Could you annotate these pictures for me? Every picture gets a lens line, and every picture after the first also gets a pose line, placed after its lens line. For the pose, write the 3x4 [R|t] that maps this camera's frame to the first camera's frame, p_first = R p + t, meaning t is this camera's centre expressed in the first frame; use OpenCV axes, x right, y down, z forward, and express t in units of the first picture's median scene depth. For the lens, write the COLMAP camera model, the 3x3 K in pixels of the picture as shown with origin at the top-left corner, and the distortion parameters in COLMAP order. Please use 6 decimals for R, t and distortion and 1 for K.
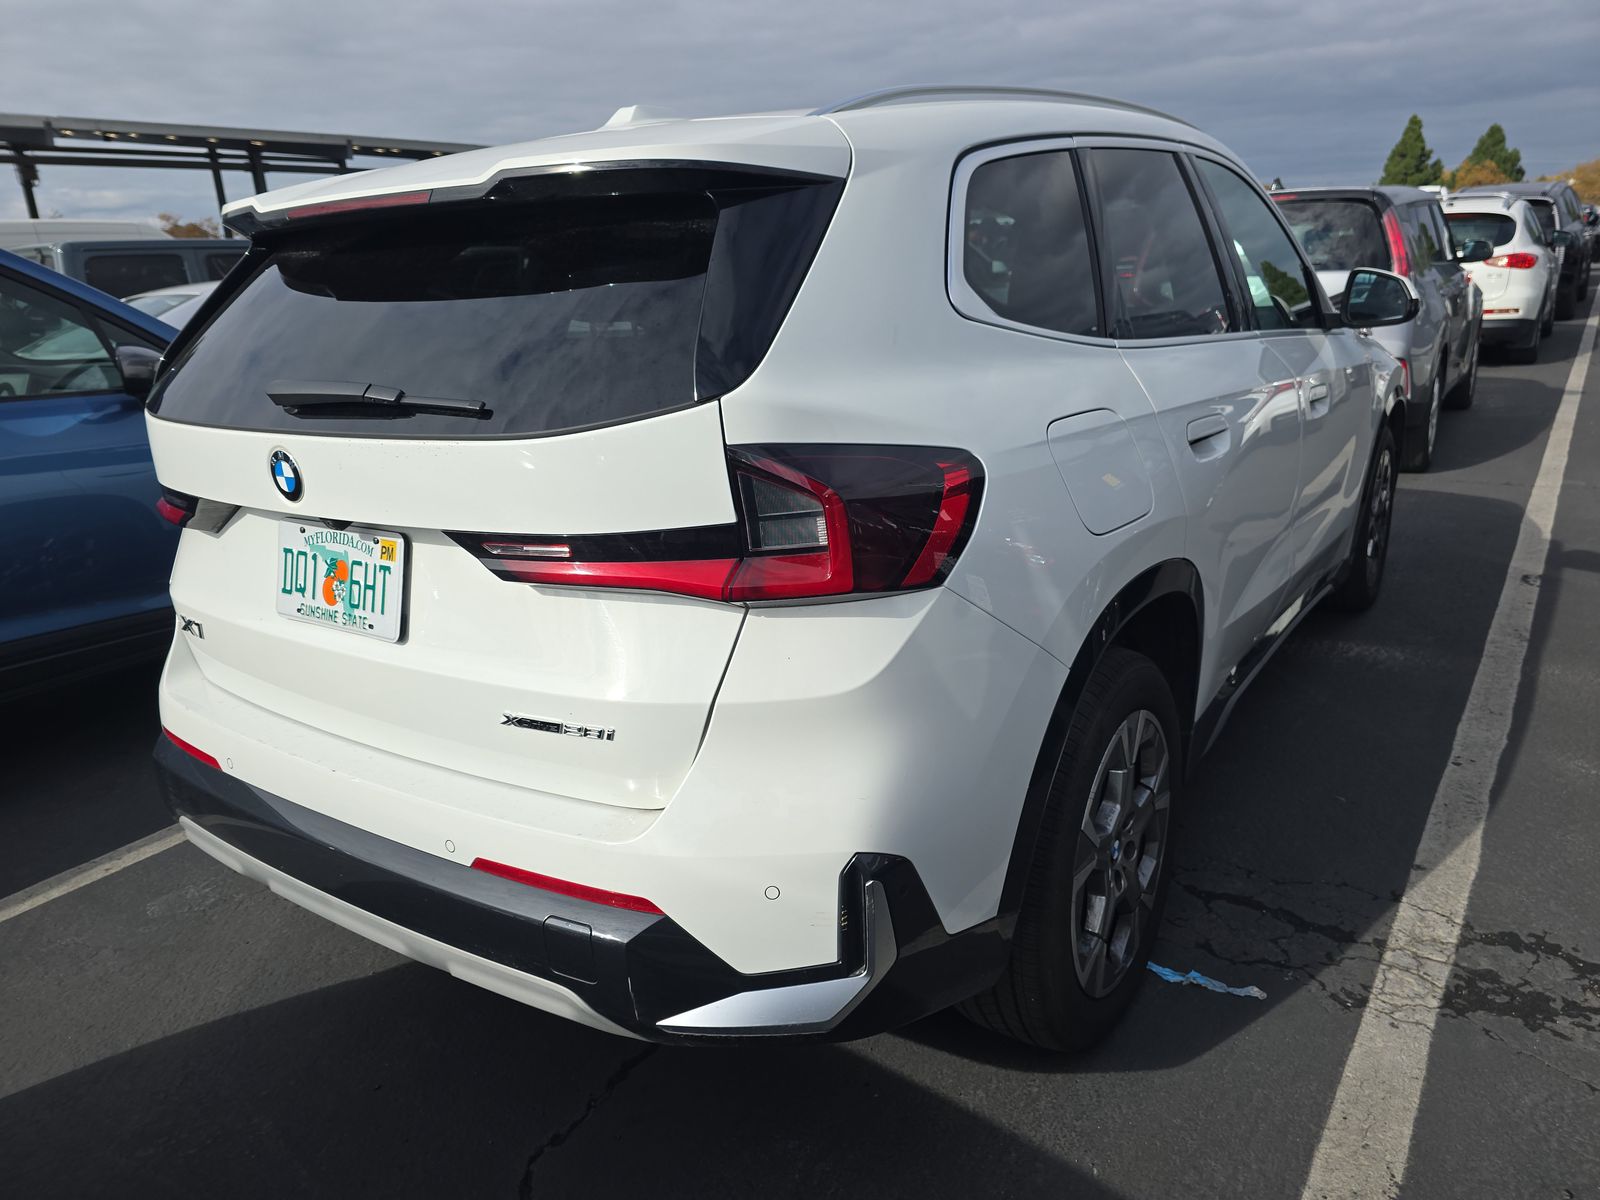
lens RADIAL K [[1081.7, 0, 776.2], [0, 1081.7, 610.9], [0, 0, 1]] dist [0.071305, -0.067443]
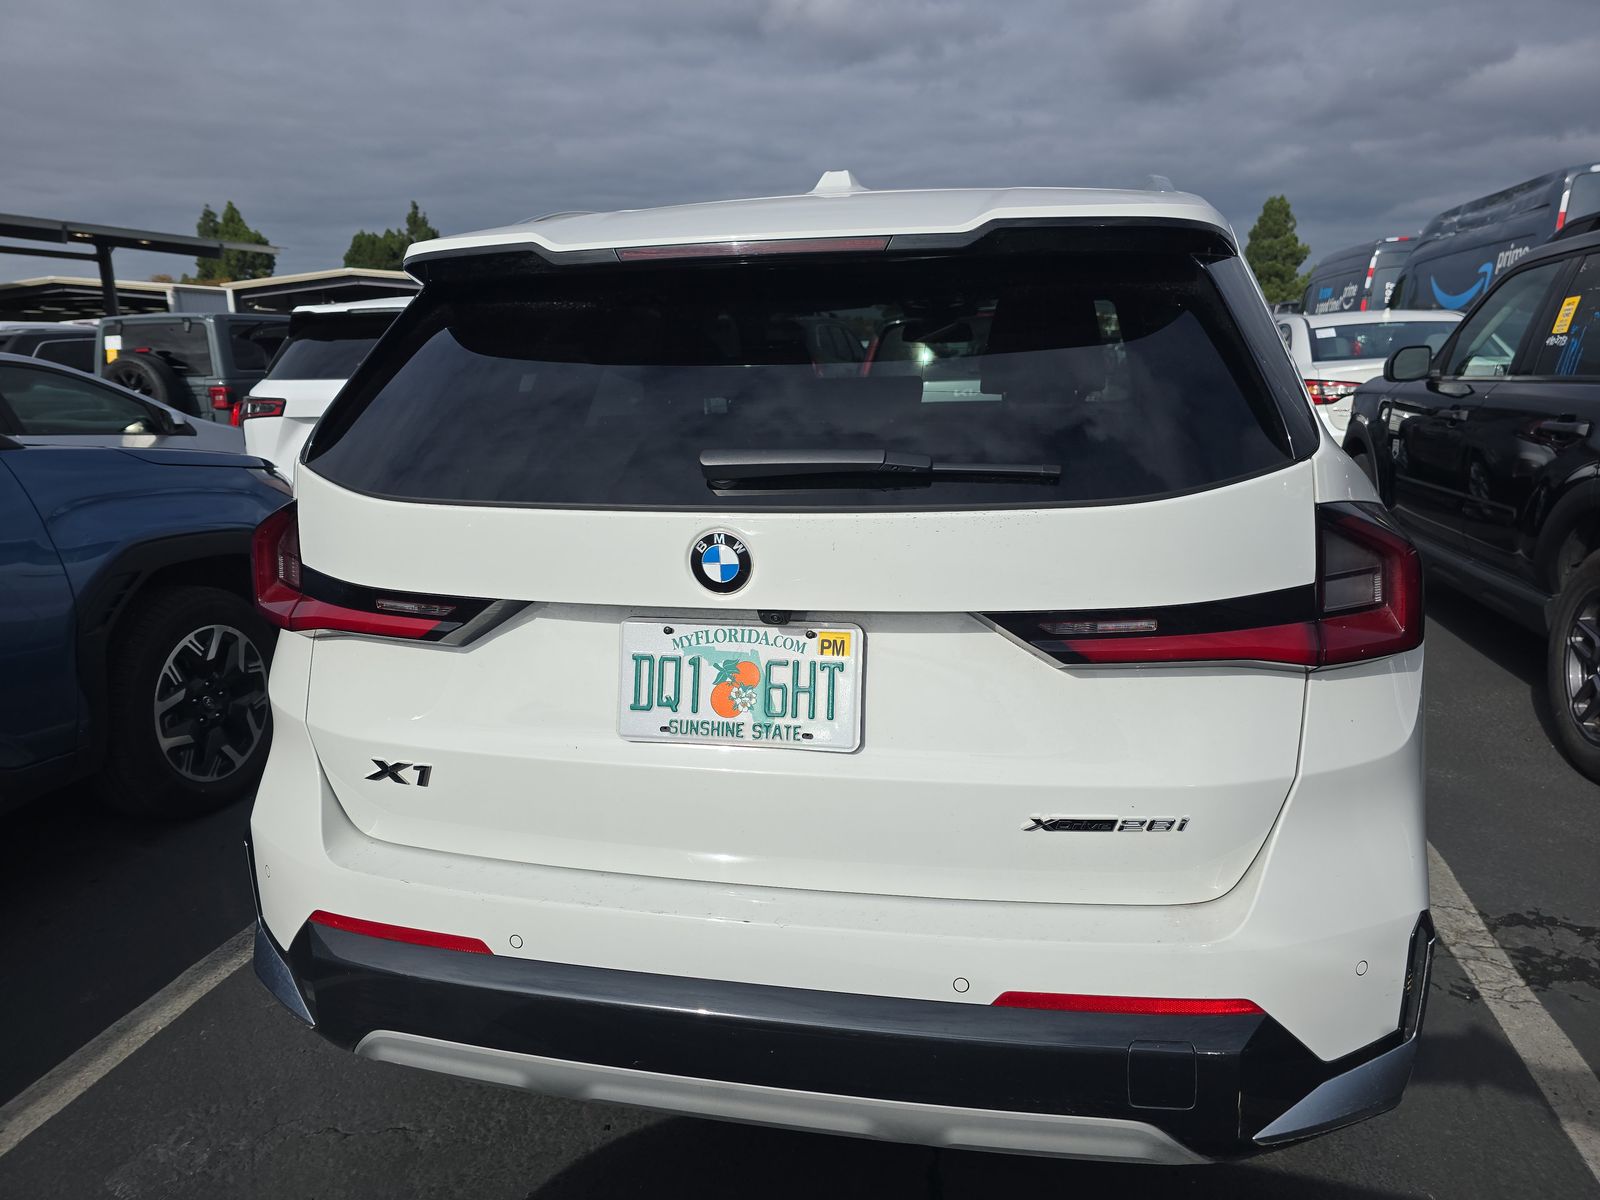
lens RADIAL K [[1081.7, 0, 776.2], [0, 1081.7, 610.9], [0, 0, 1]] dist [0.071305, -0.067443]
pose [[0.925950, -0.054494, 0.373695, -0.700744], [0.087213, 0.993642, -0.071200, -0.024684], [-0.367439, 0.098519, 0.924815, 0.225497]]
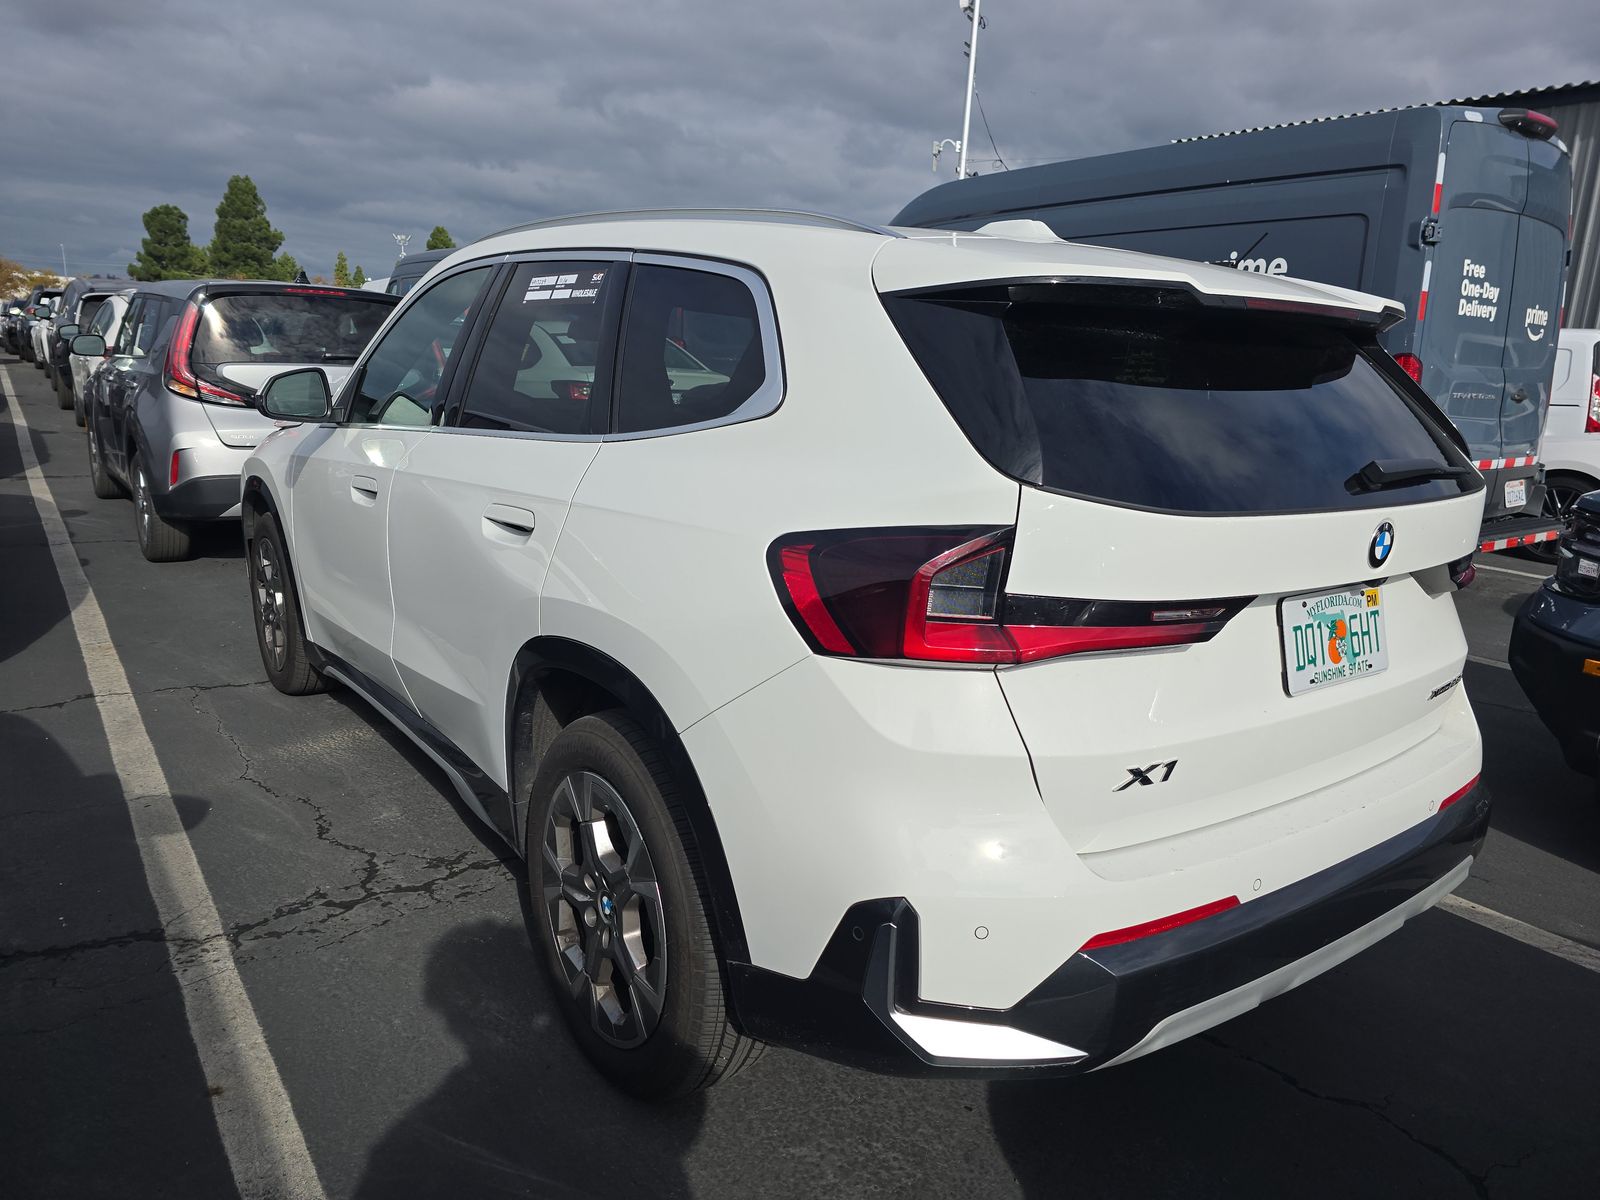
lens RADIAL K [[1135.9, 0, 742.2], [0, 1135.9, 609.0], [0, 0, 1]] dist [0.042585, -0.035964]
pose [[0.315713, -0.145795, 0.937587, -1.724435], [0.226229, 0.971195, 0.074843, -0.288813], [-0.921491, 0.188480, 0.339602, 1.189897]]
